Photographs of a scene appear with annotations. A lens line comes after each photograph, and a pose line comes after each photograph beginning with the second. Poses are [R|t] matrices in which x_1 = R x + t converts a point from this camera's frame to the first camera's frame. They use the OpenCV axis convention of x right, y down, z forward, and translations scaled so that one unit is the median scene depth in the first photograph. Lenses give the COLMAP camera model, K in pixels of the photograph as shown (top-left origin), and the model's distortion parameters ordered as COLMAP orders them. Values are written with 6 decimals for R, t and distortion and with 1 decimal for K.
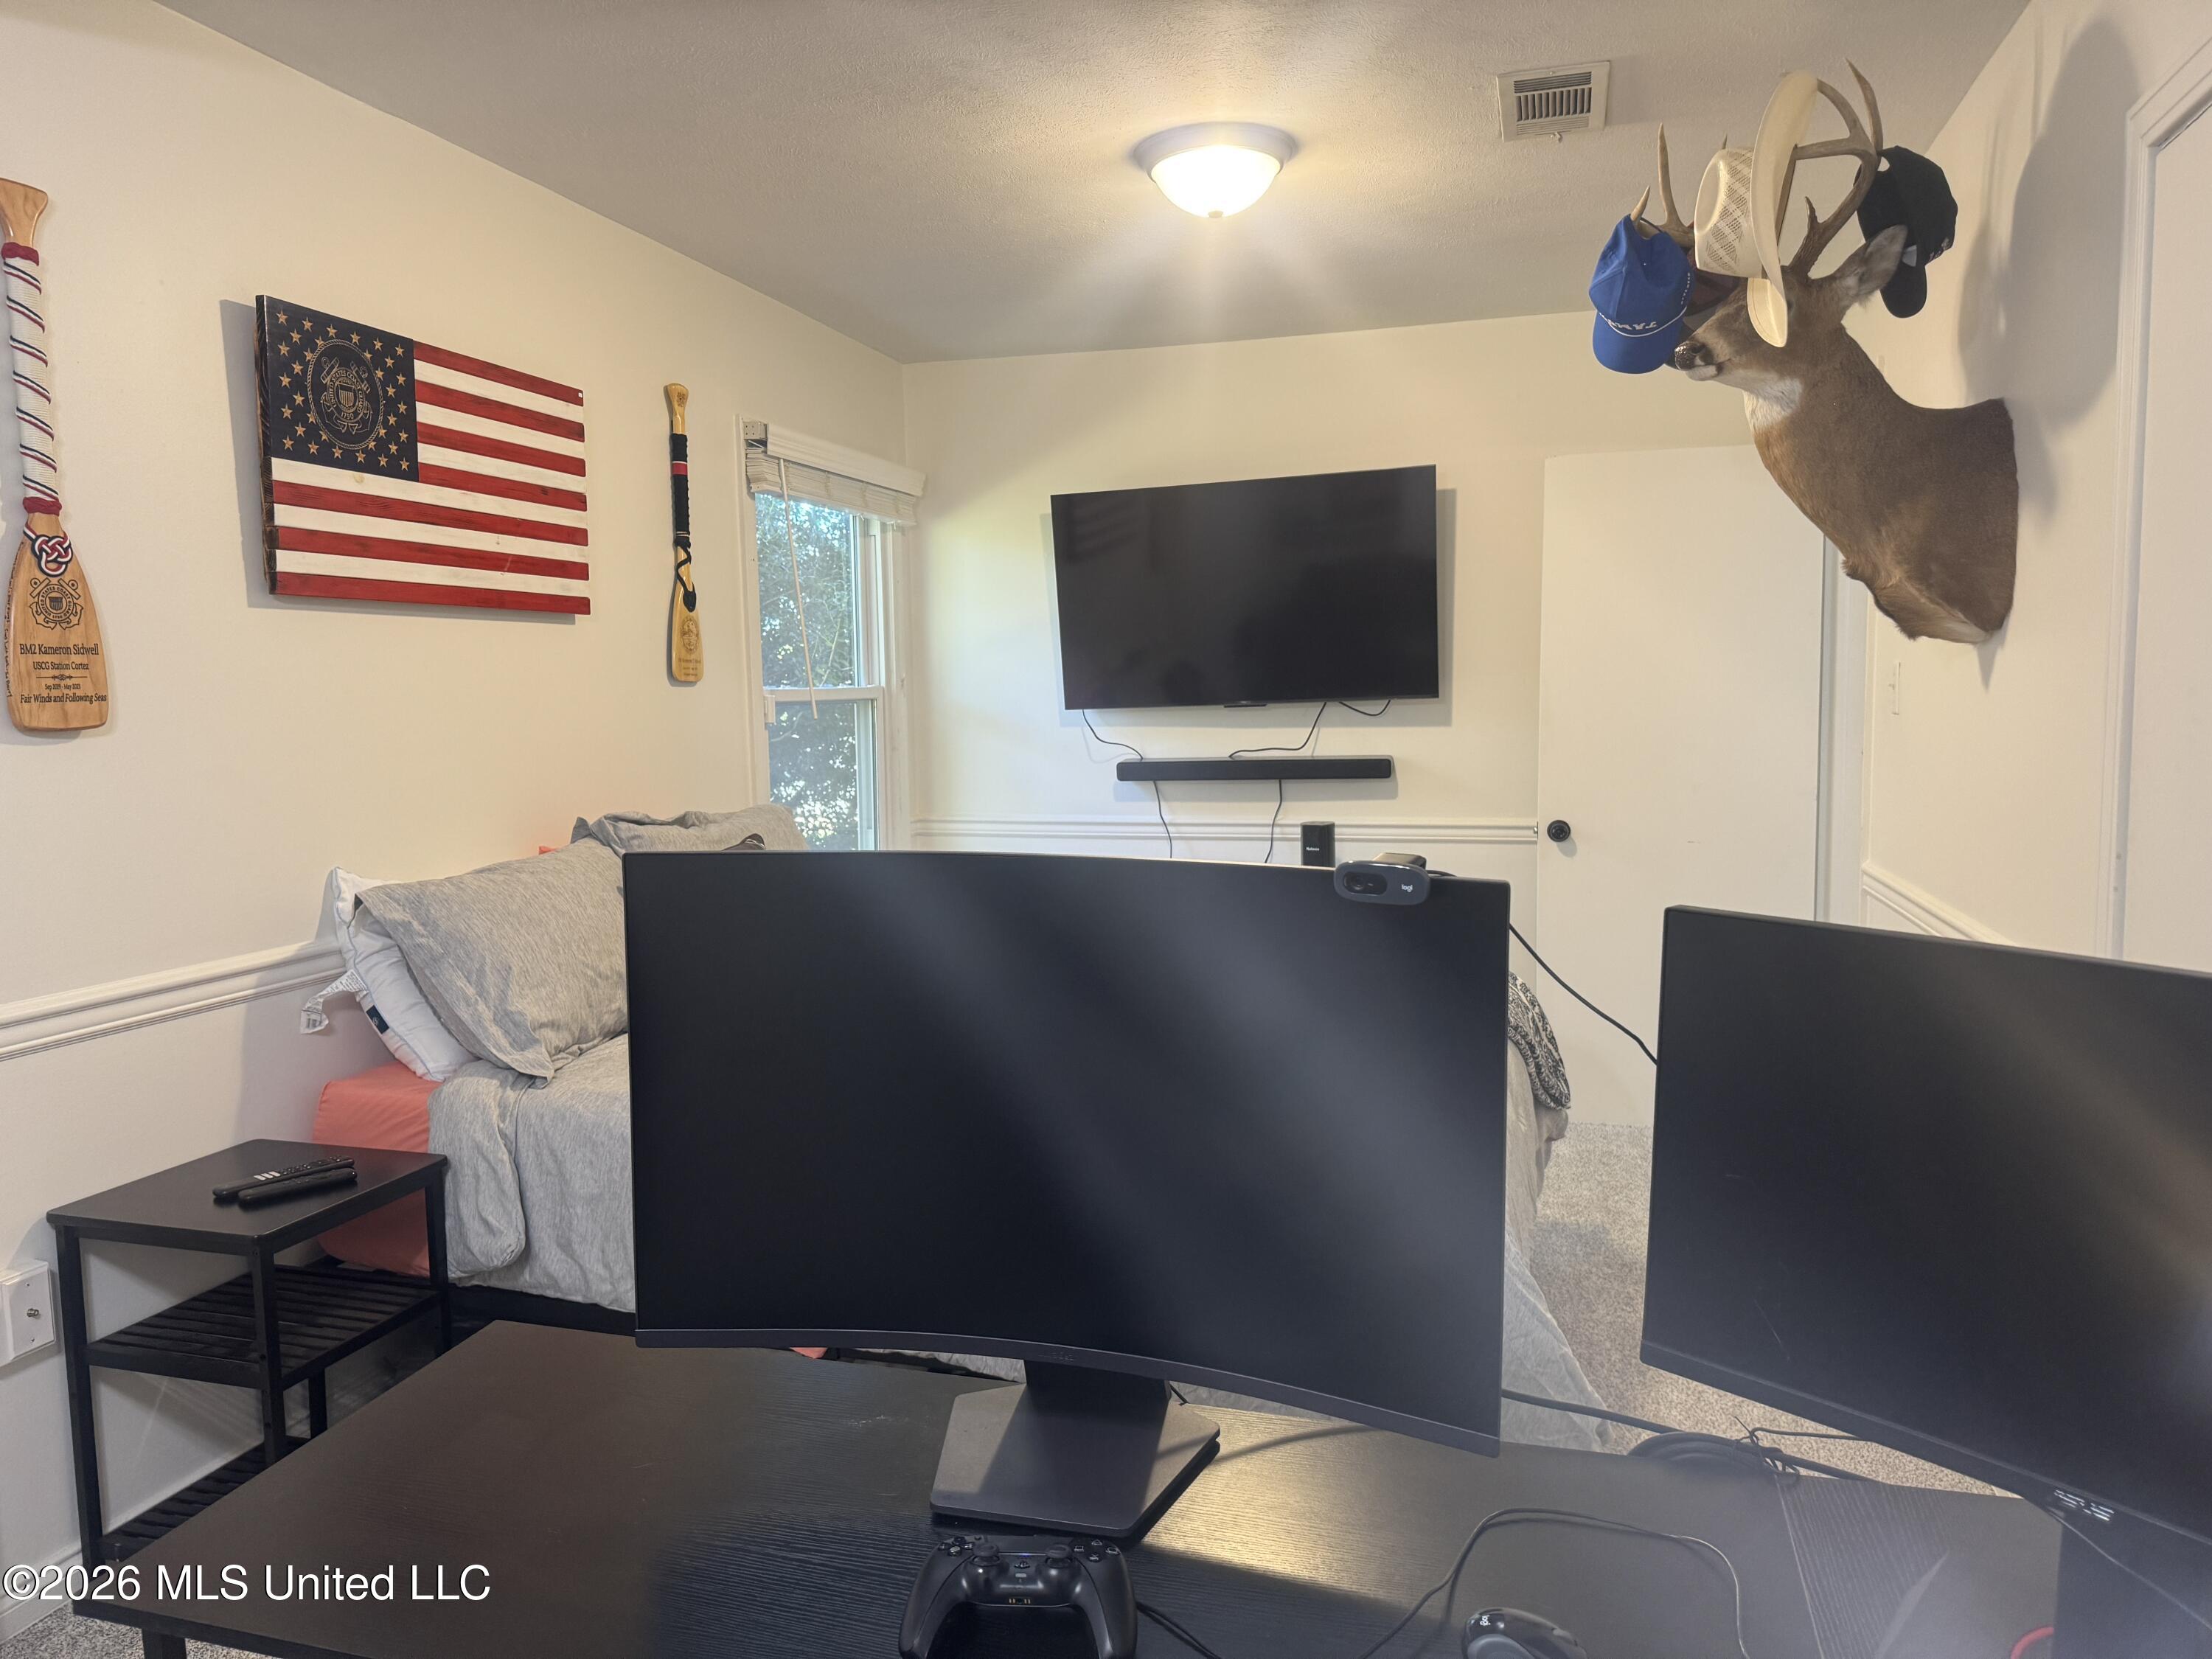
lens RADIAL K [[1742.8, 0, 1105.1], [0, 1742.8, 851.1], [0, 0, 1]] dist [0.144799, -0.259899]
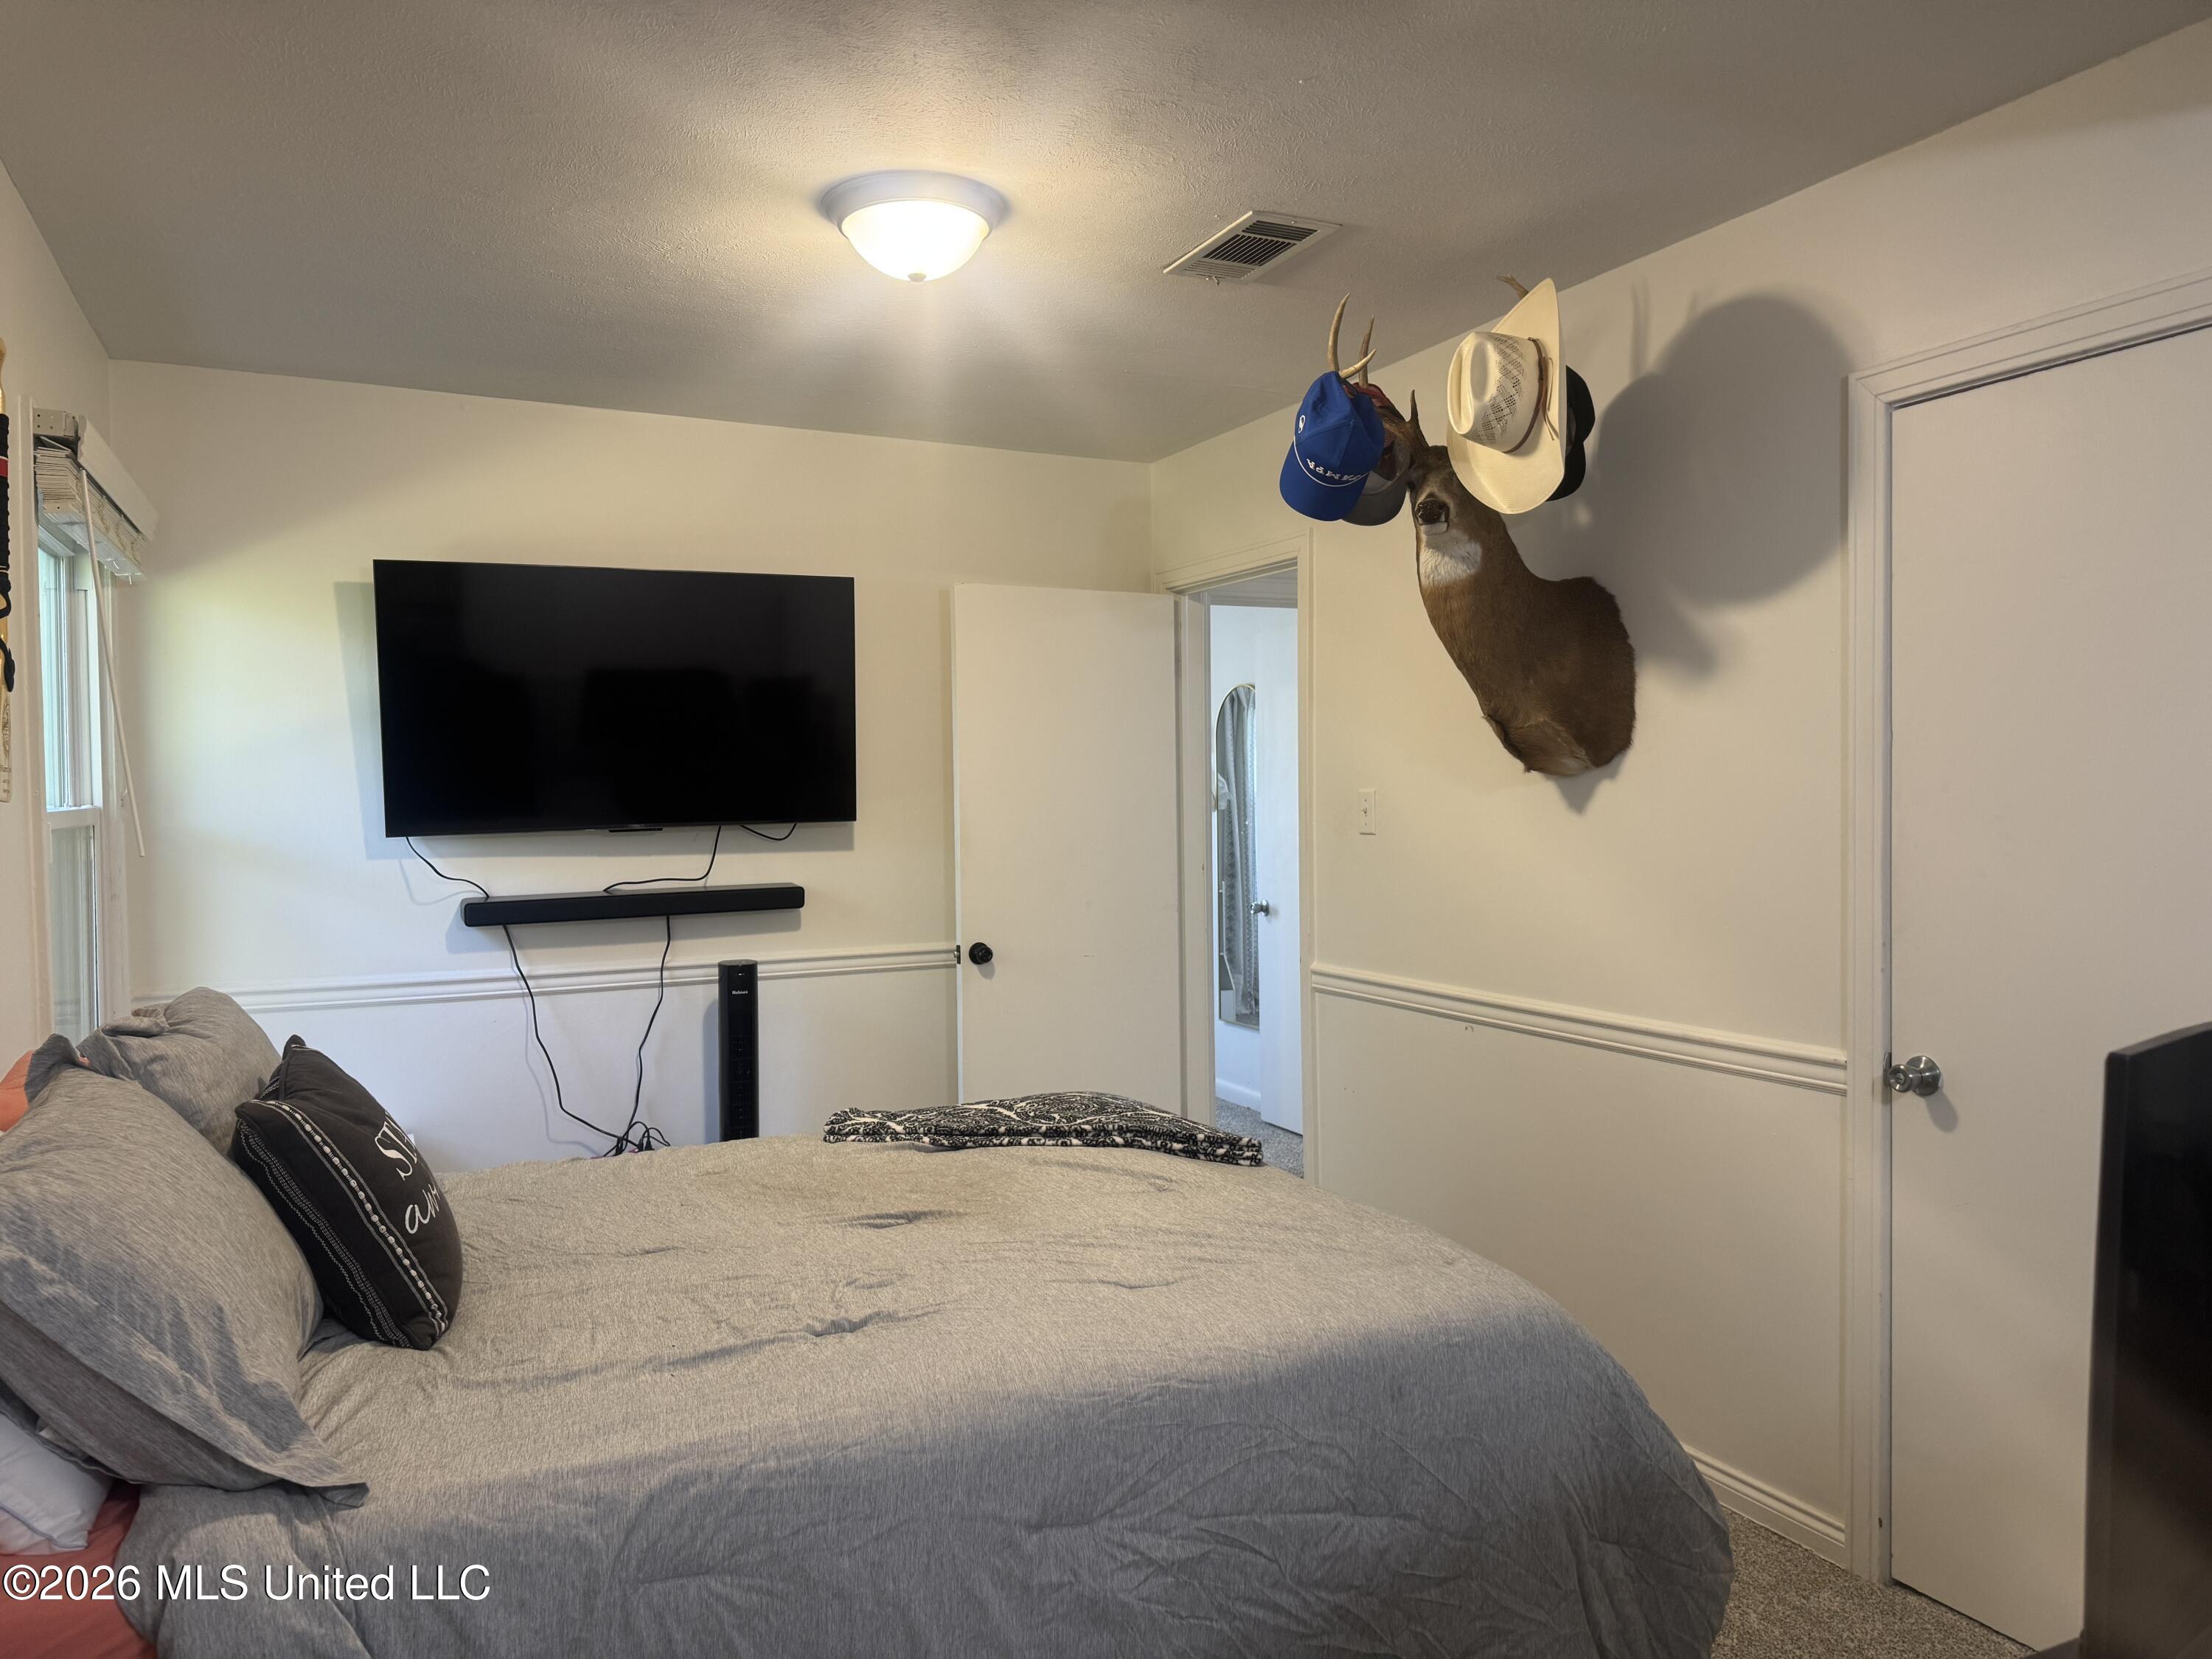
lens RADIAL K [[1673.4, 0, 1120.8], [0, 1673.4, 839.5], [0, 0, 1]] dist [0.054448, -0.049059]
pose [[0.708713, -0.014188, 0.705354, -0.500253], [0.065780, 0.996771, -0.046043, -0.039077], [-0.702423, 0.079030, 0.707358, 0.389267]]
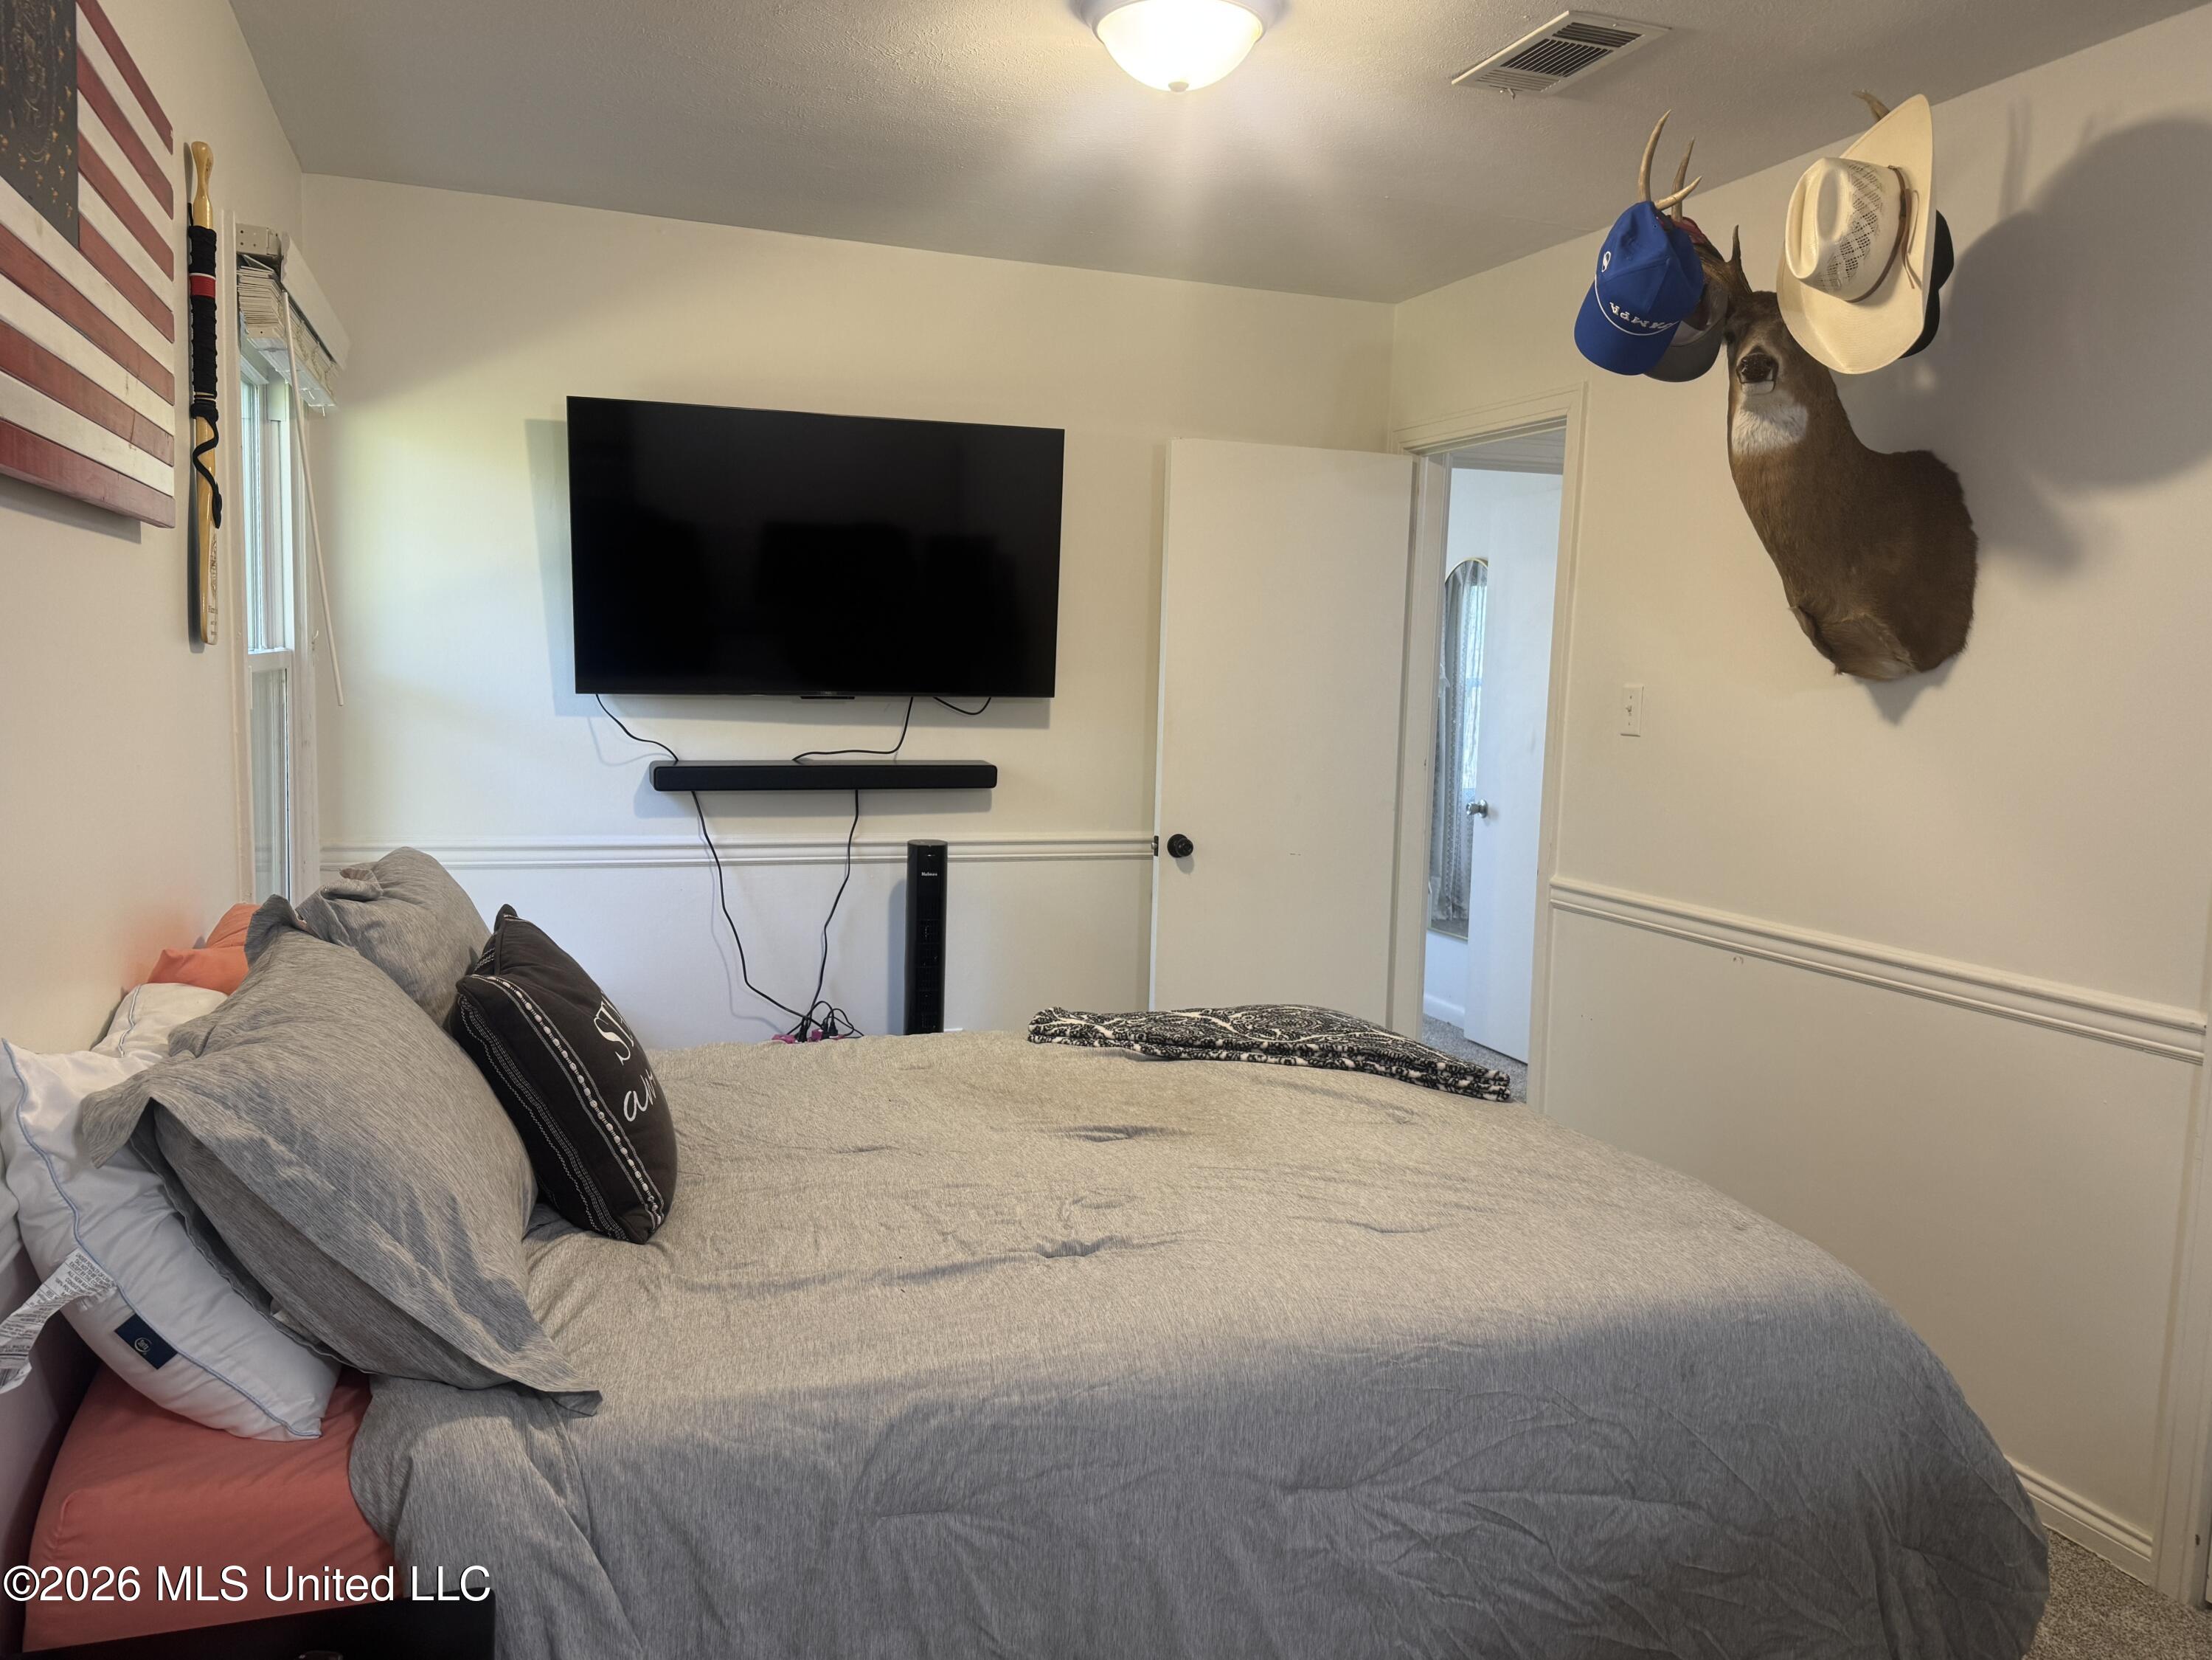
lens RADIAL K [[1743.0, 0, 1105.1], [0, 1743.0, 851.7], [0, 0, 1]] dist [0.144799, -0.259899]
pose [[0.772842, -0.031851, 0.633798, -0.508054], [0.018428, 0.999445, 0.027756, -0.049310], [-0.634330, -0.009771, 0.773000, 0.447453]]
